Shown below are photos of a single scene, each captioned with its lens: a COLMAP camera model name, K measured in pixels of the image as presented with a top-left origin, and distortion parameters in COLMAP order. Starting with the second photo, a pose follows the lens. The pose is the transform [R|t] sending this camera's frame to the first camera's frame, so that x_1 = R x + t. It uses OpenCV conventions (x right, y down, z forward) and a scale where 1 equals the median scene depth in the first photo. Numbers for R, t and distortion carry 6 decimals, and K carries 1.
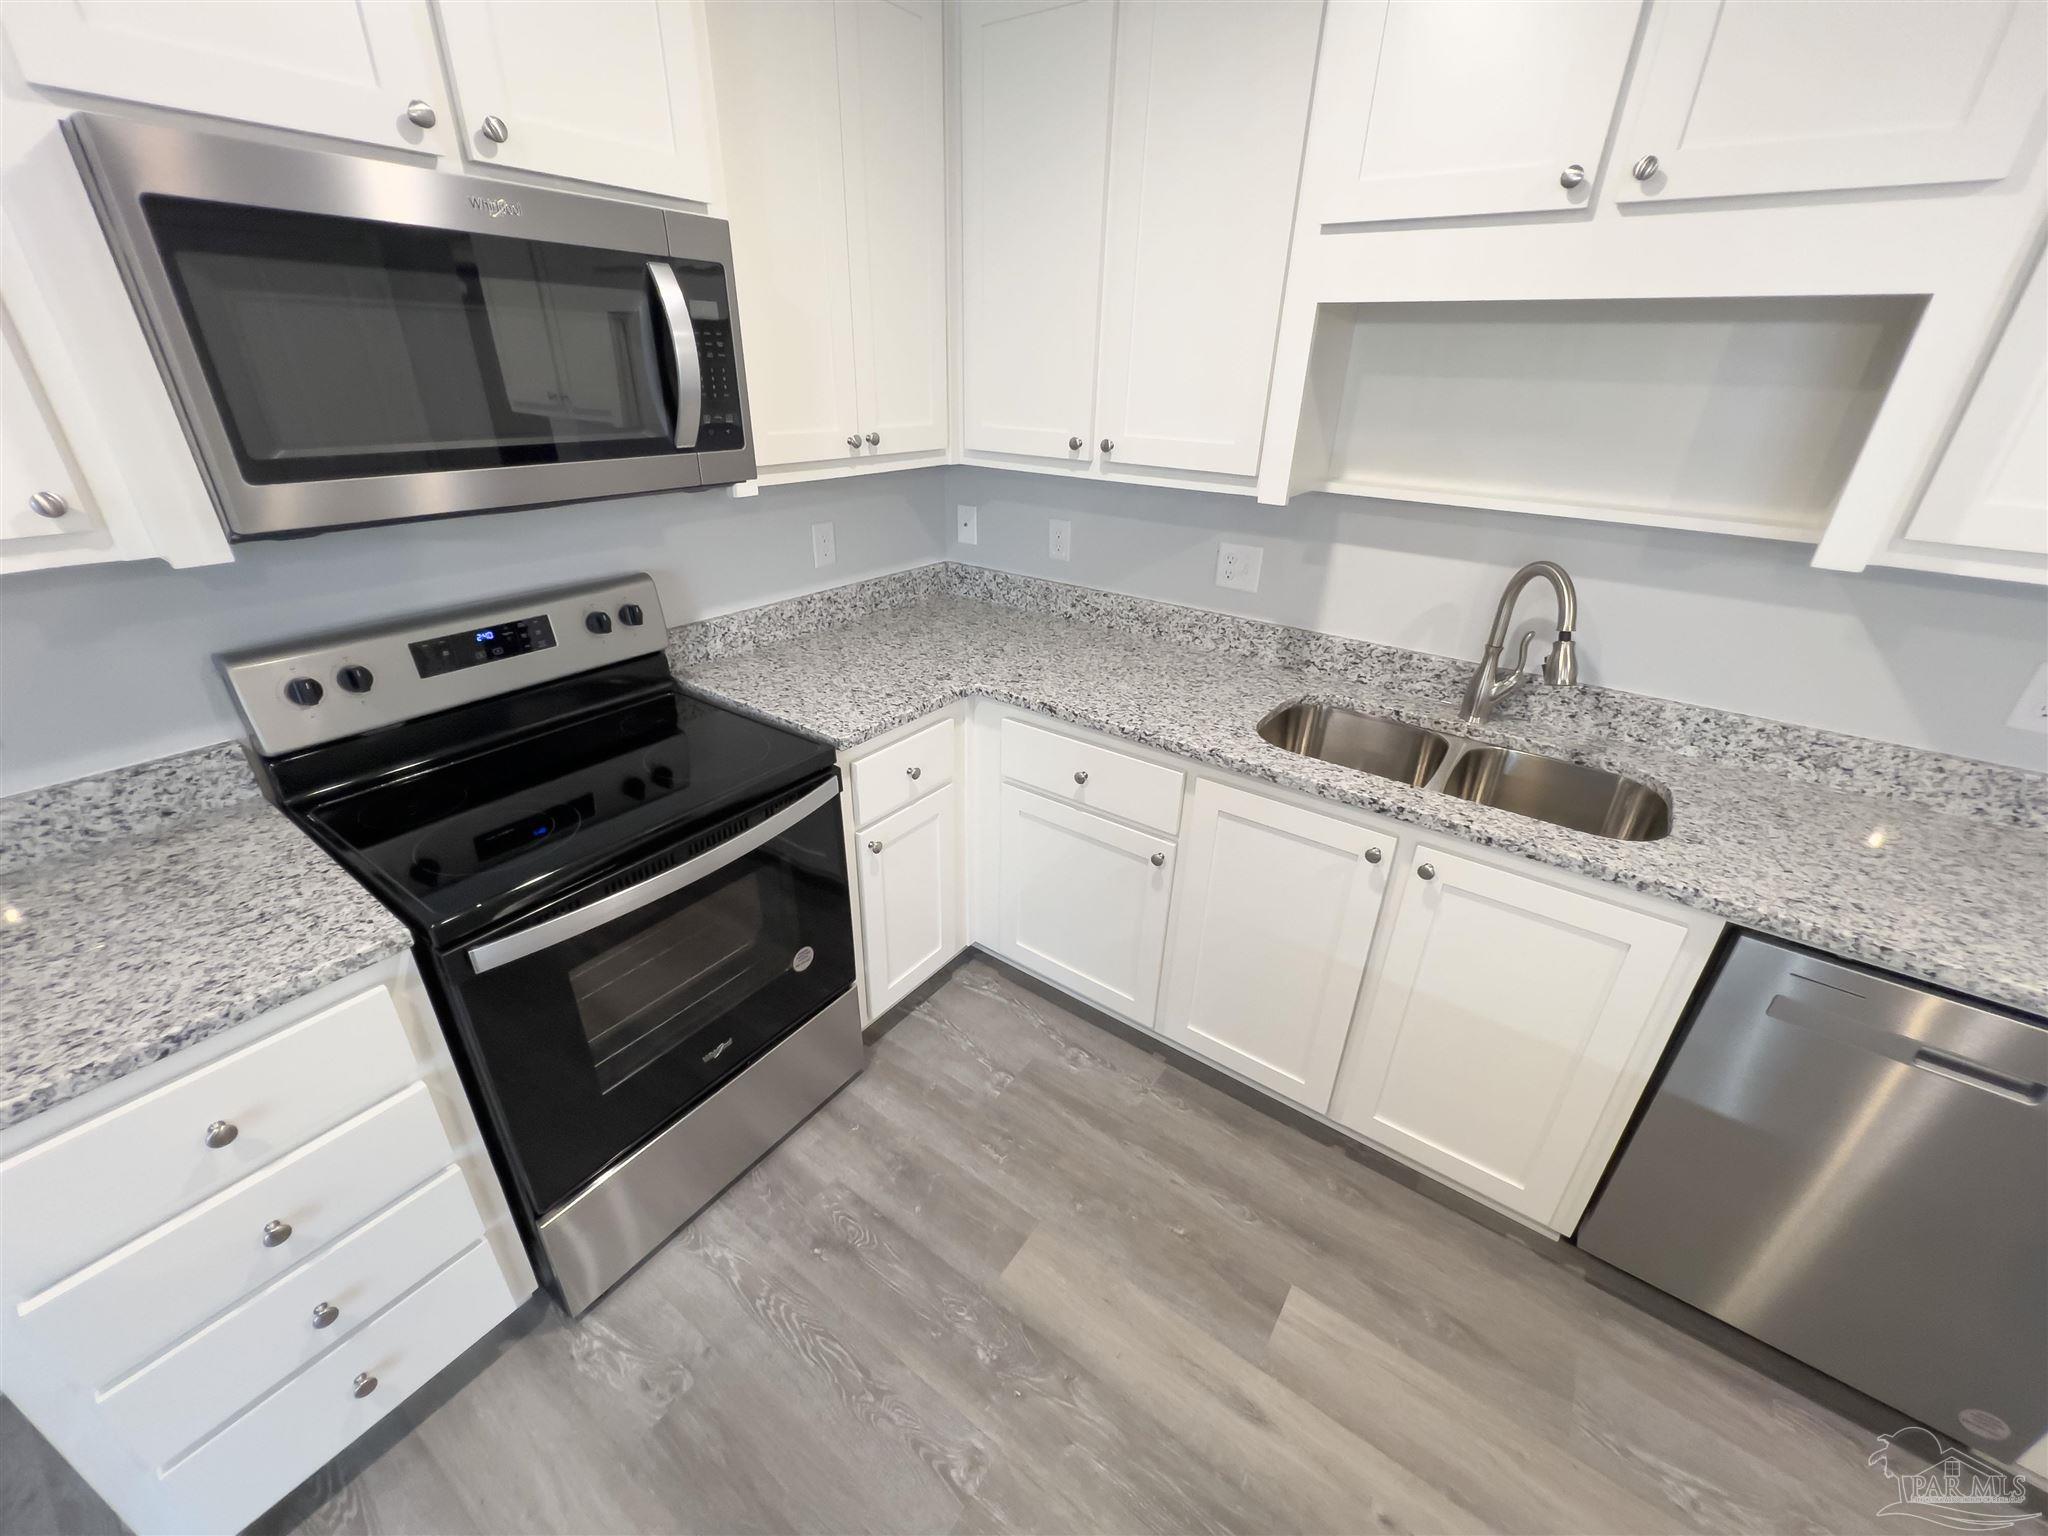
lens RADIAL K [[816.5, 0, 1021.4], [0, 816.5, 762.4], [0, 0, 1]] dist [-0.001754, 0.000402]
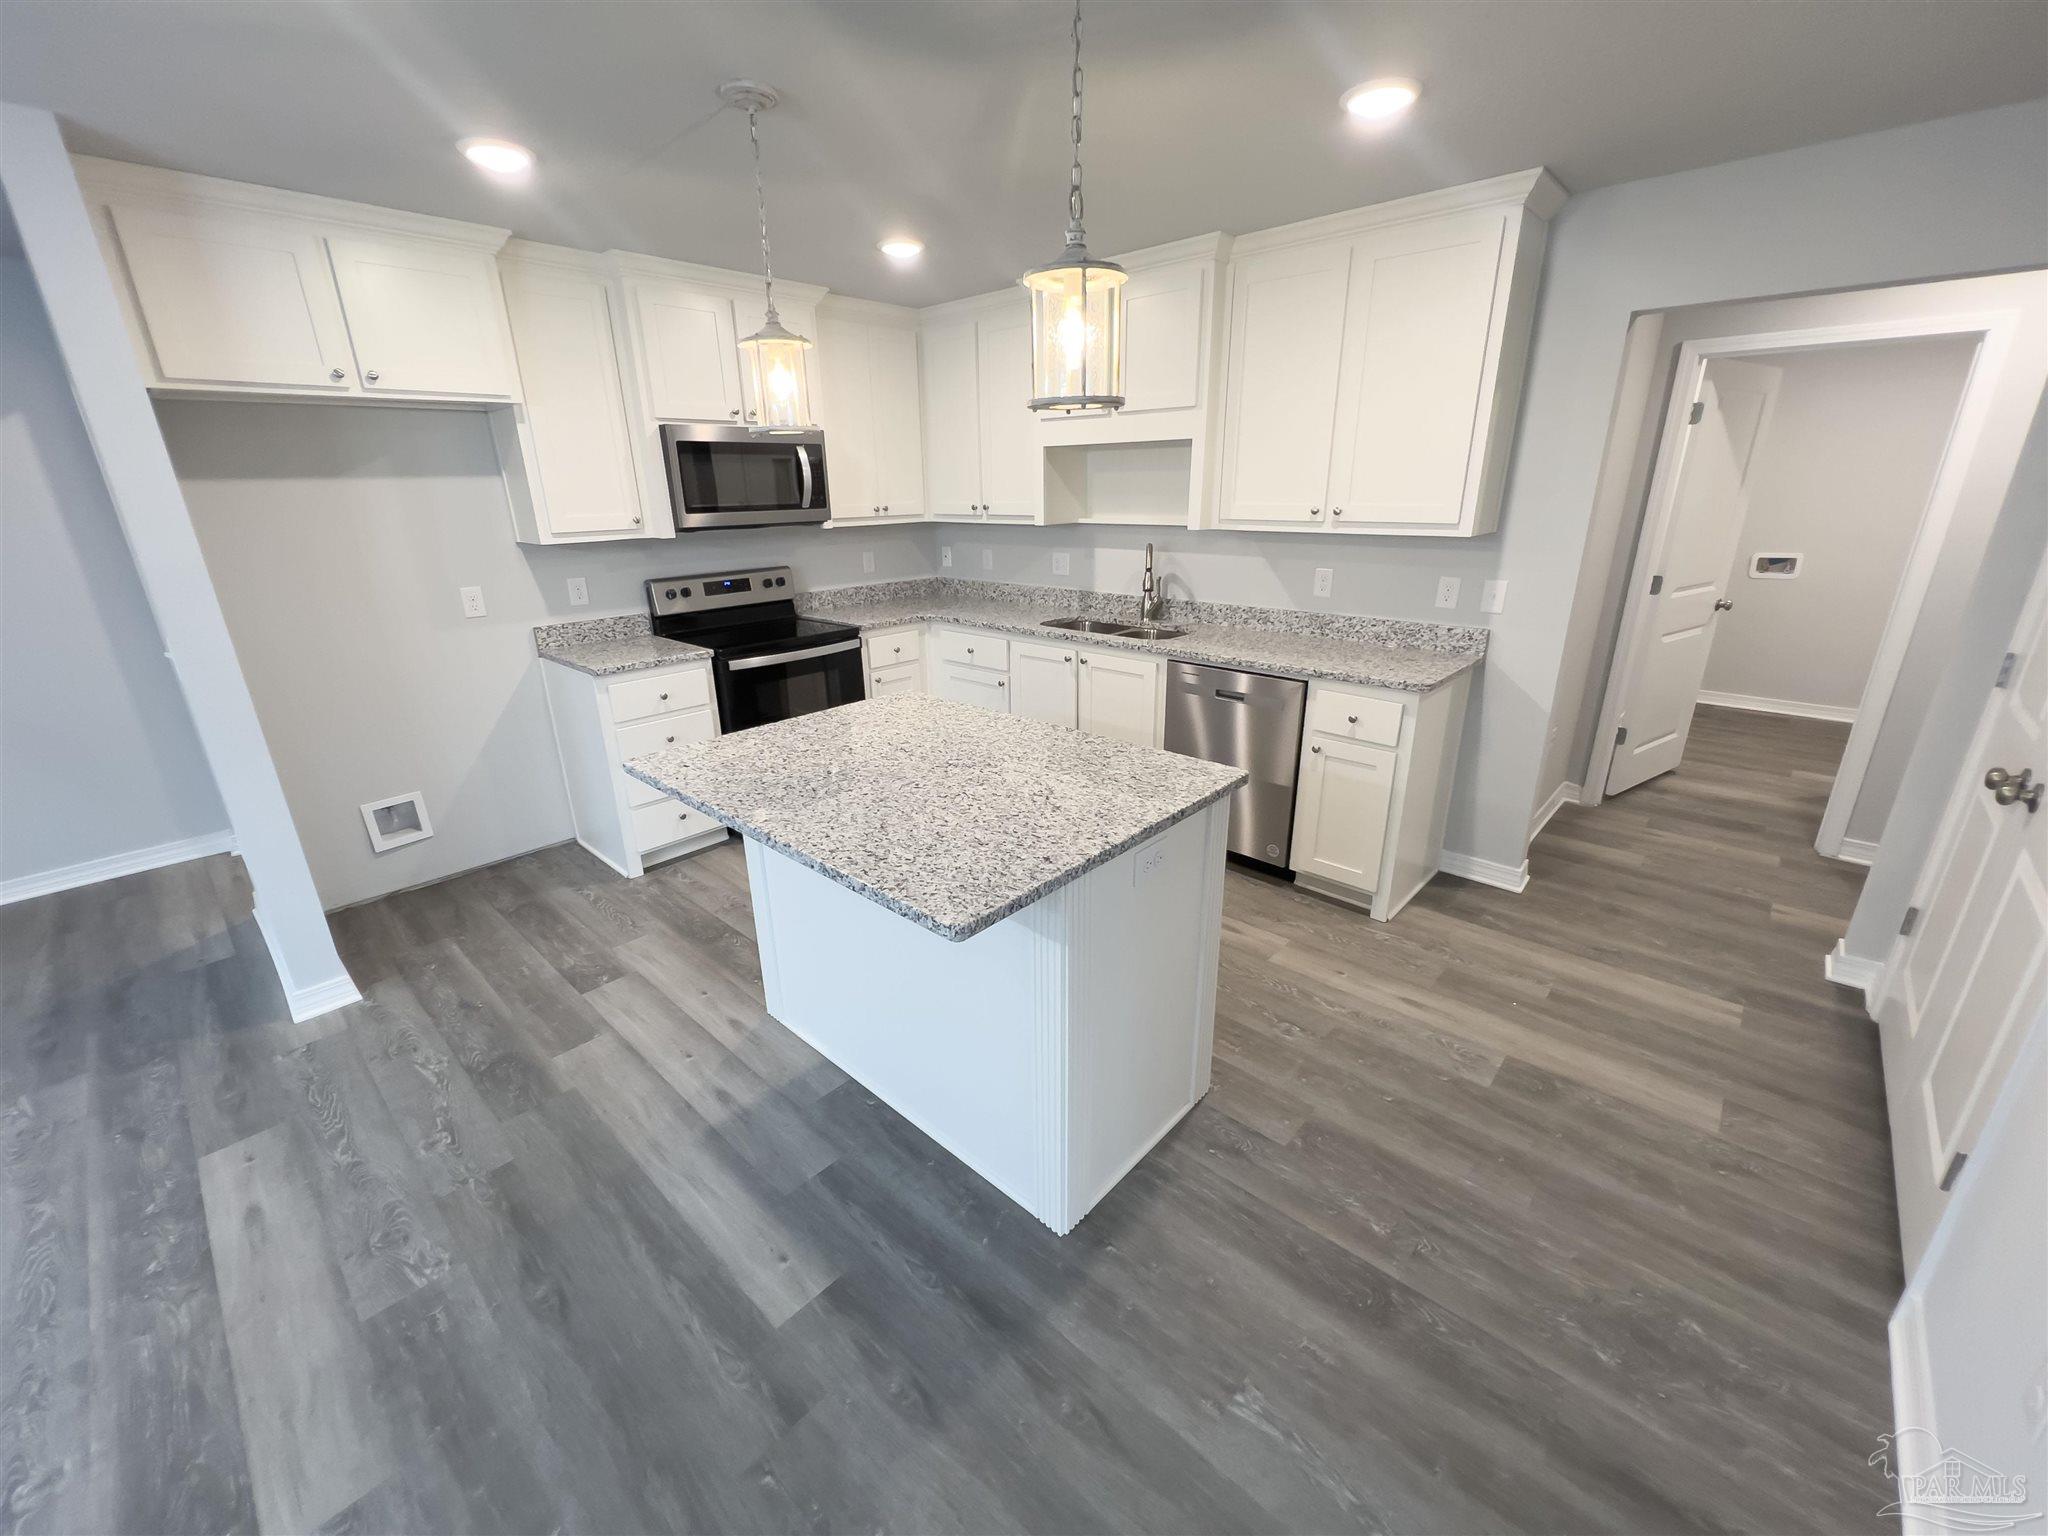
lens RADIAL K [[816.5, 0, 1019.4], [0, 816.5, 764.5], [0, 0, 1]] dist [-0.001754, 0.000402]
pose [[0.991957, 0.003289, -0.126534, 0.541688], [-0.018731, 0.992470, -0.121048, 0.657227], [0.125183, 0.122445, 0.984549, -1.252751]]
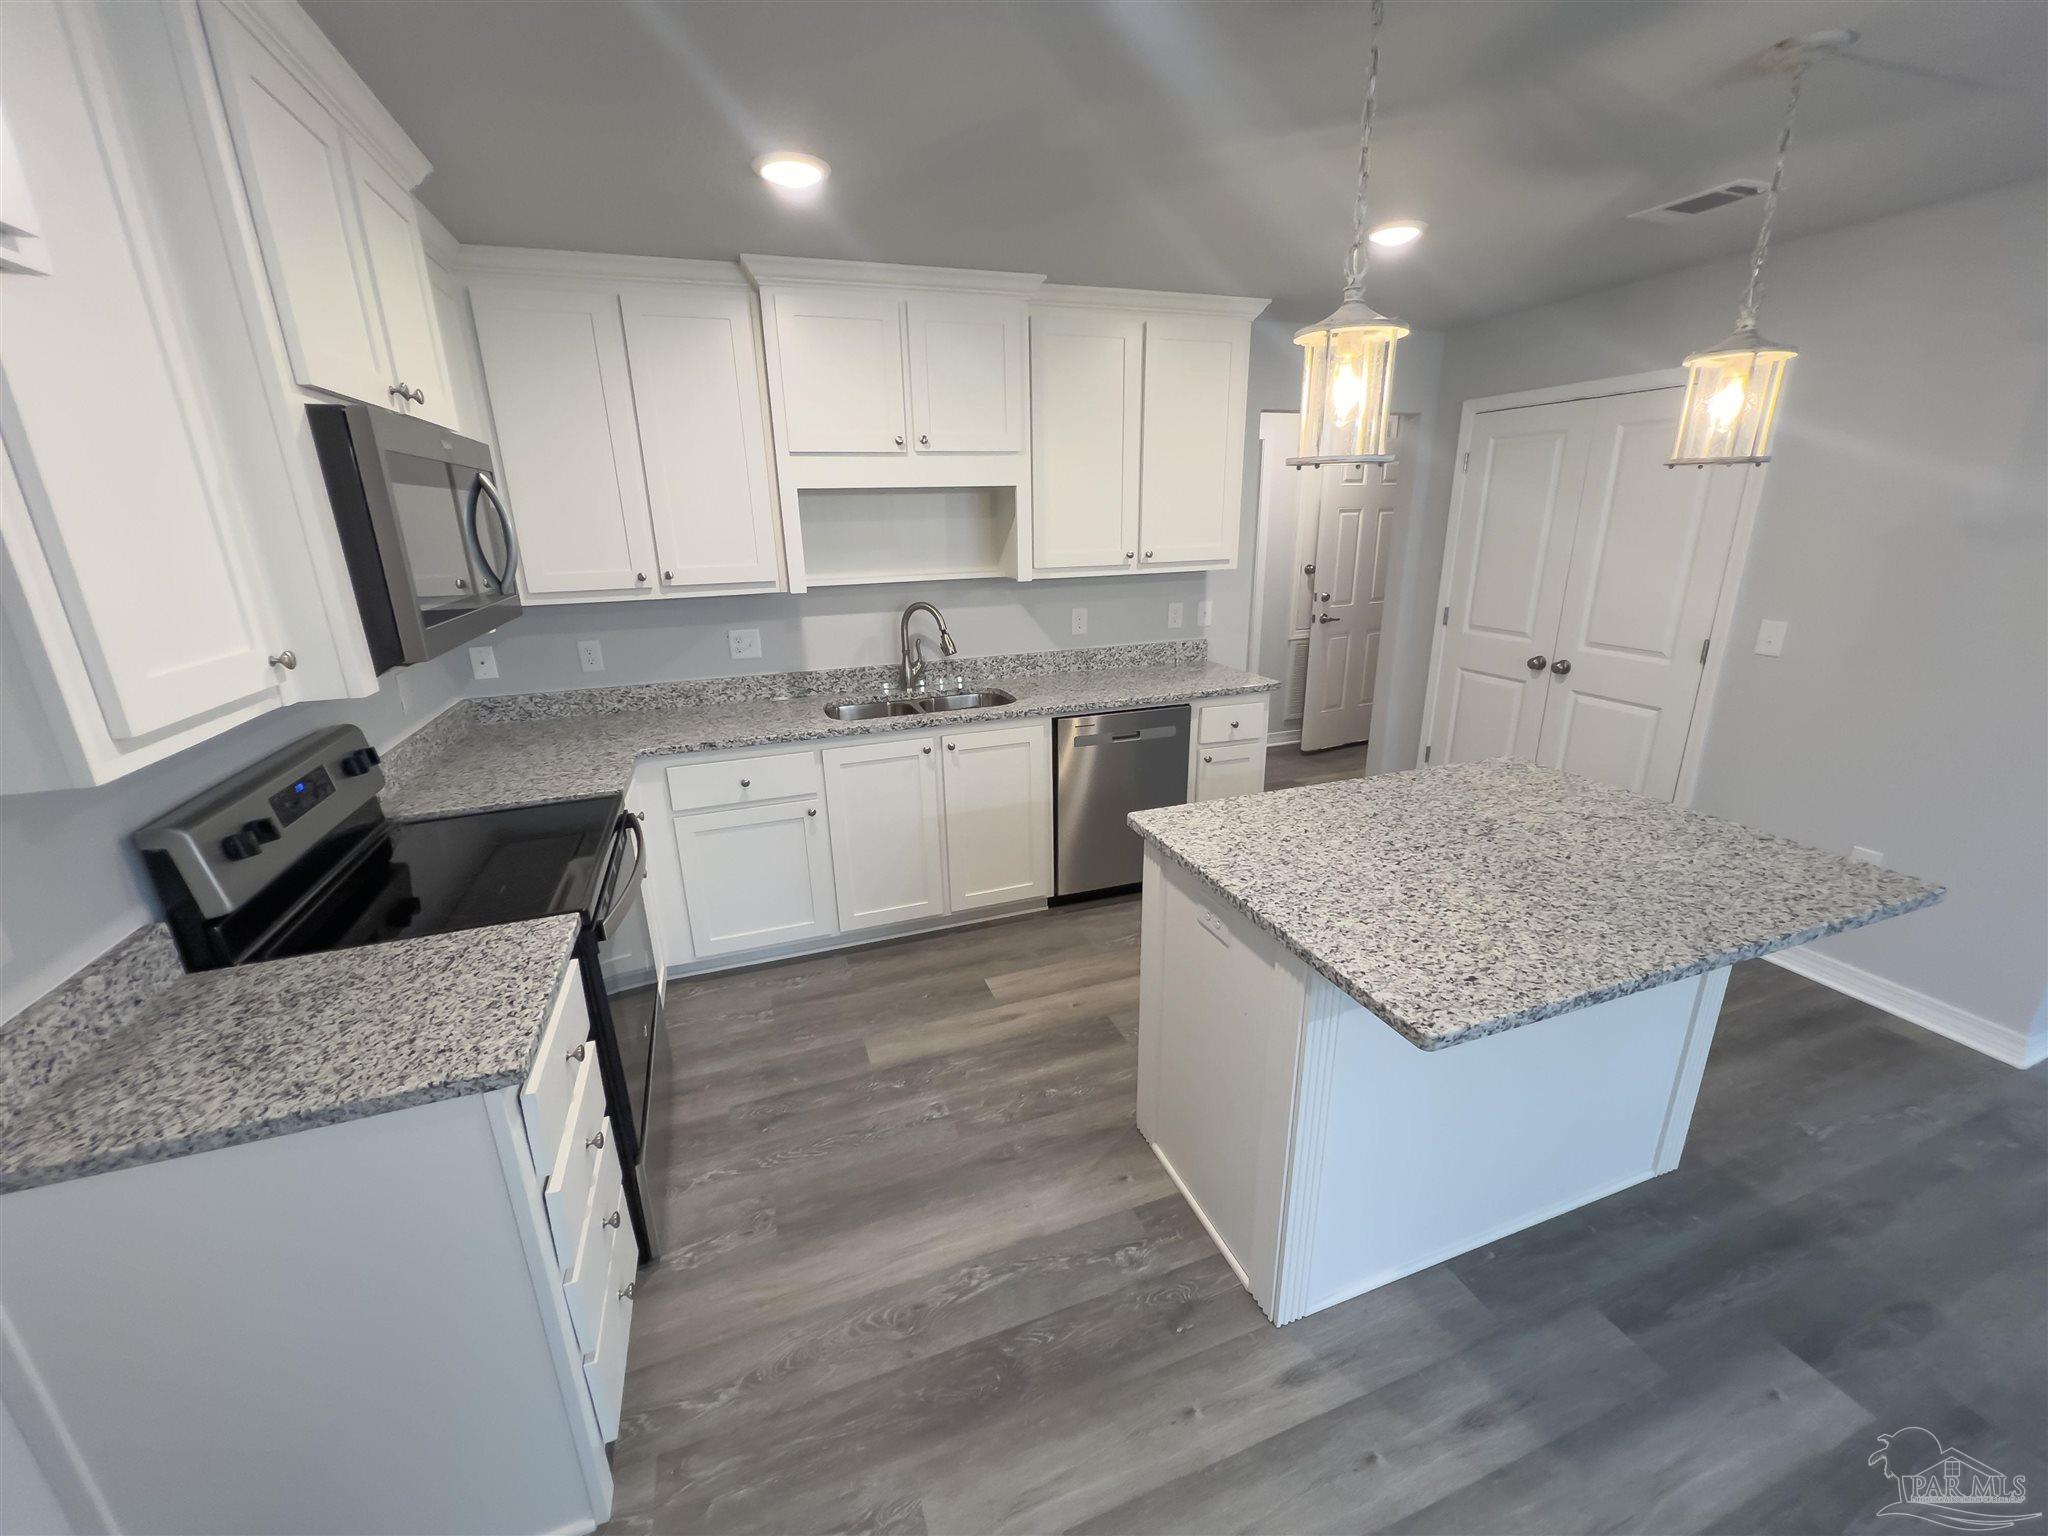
lens RADIAL K [[816.5, 0, 1020.5], [0, 816.5, 764.5], [0, 0, 1]] dist [-0.001754, 0.000402]
pose [[0.566595, -0.278161, 0.775626, -0.882116], [0.393610, 0.918326, 0.041806, 0.137947], [-0.723907, 0.281607, 0.629807, -0.352475]]
